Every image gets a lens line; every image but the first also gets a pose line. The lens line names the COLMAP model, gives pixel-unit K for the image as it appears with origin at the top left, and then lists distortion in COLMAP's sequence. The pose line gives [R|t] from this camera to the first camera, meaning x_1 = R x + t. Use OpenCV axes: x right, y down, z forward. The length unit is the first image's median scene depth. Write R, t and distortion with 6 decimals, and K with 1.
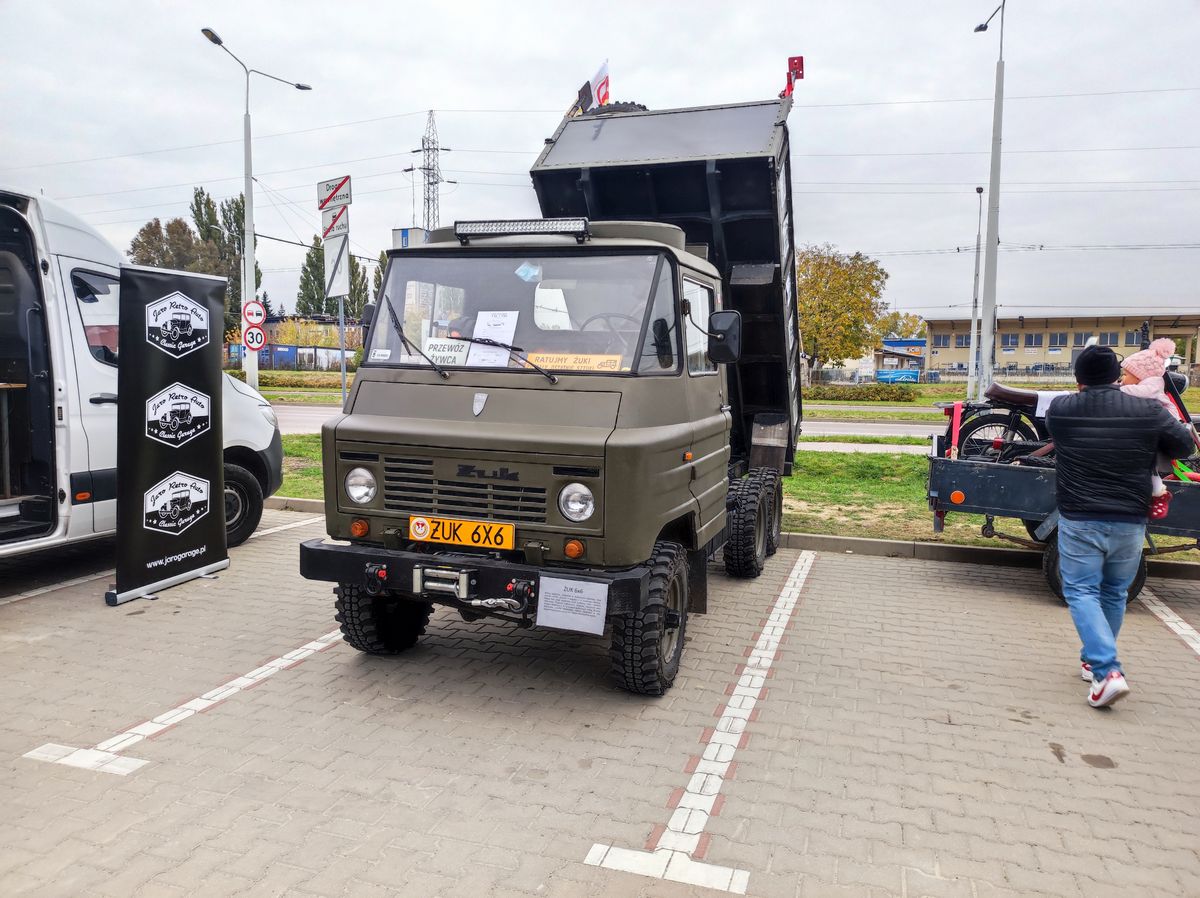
lens RADIAL K [[884.6, 0, 603.3], [0, 884.6, 449.9], [0, 0, 1]] dist [0.030876, -0.021632]
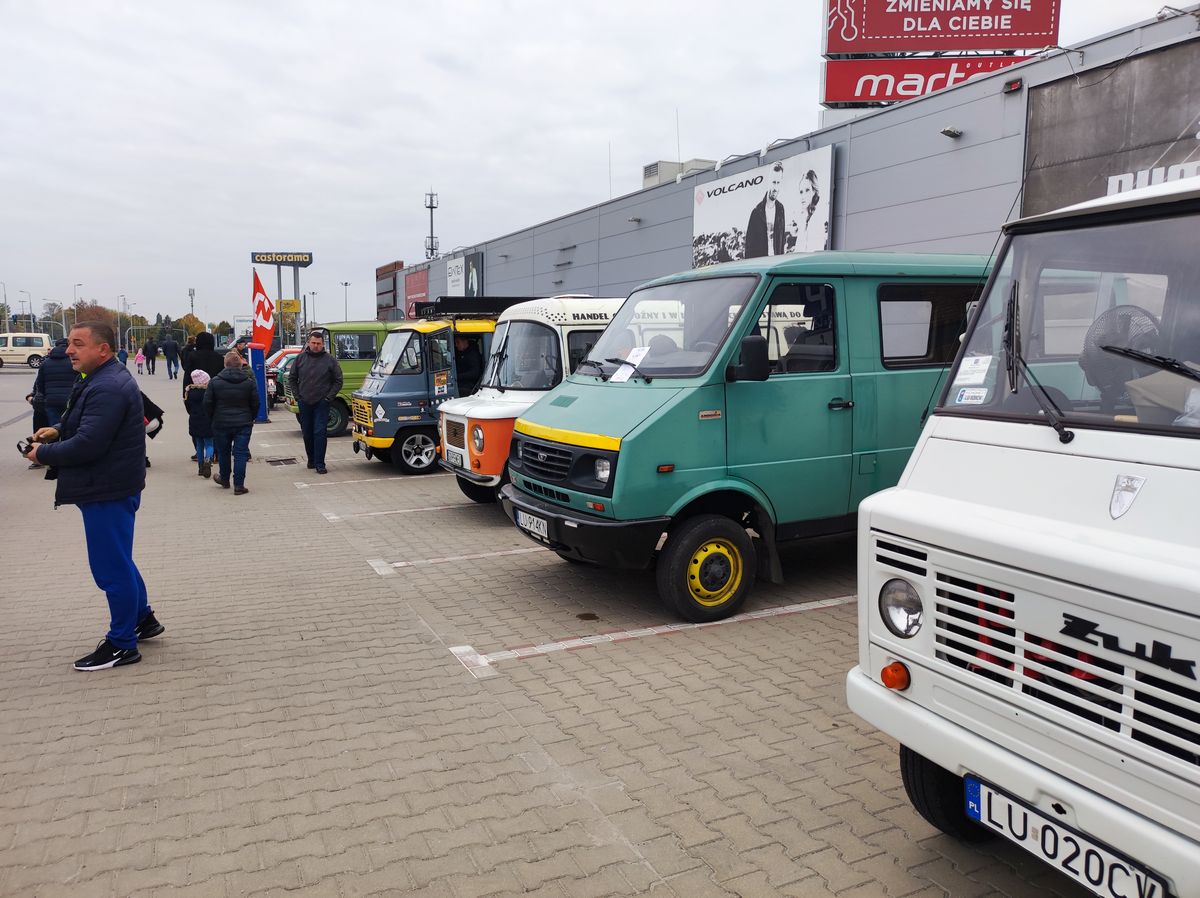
lens RADIAL K [[884.6, 0, 603.3], [0, 884.6, 449.9], [0, 0, 1]] dist [0.030876, -0.021632]
pose [[0.704948, 0.060151, -0.706704, 0.009544], [-0.069312, 0.997471, 0.015759, -0.068183], [0.705864, 0.037873, 0.707334, 0.429740]]
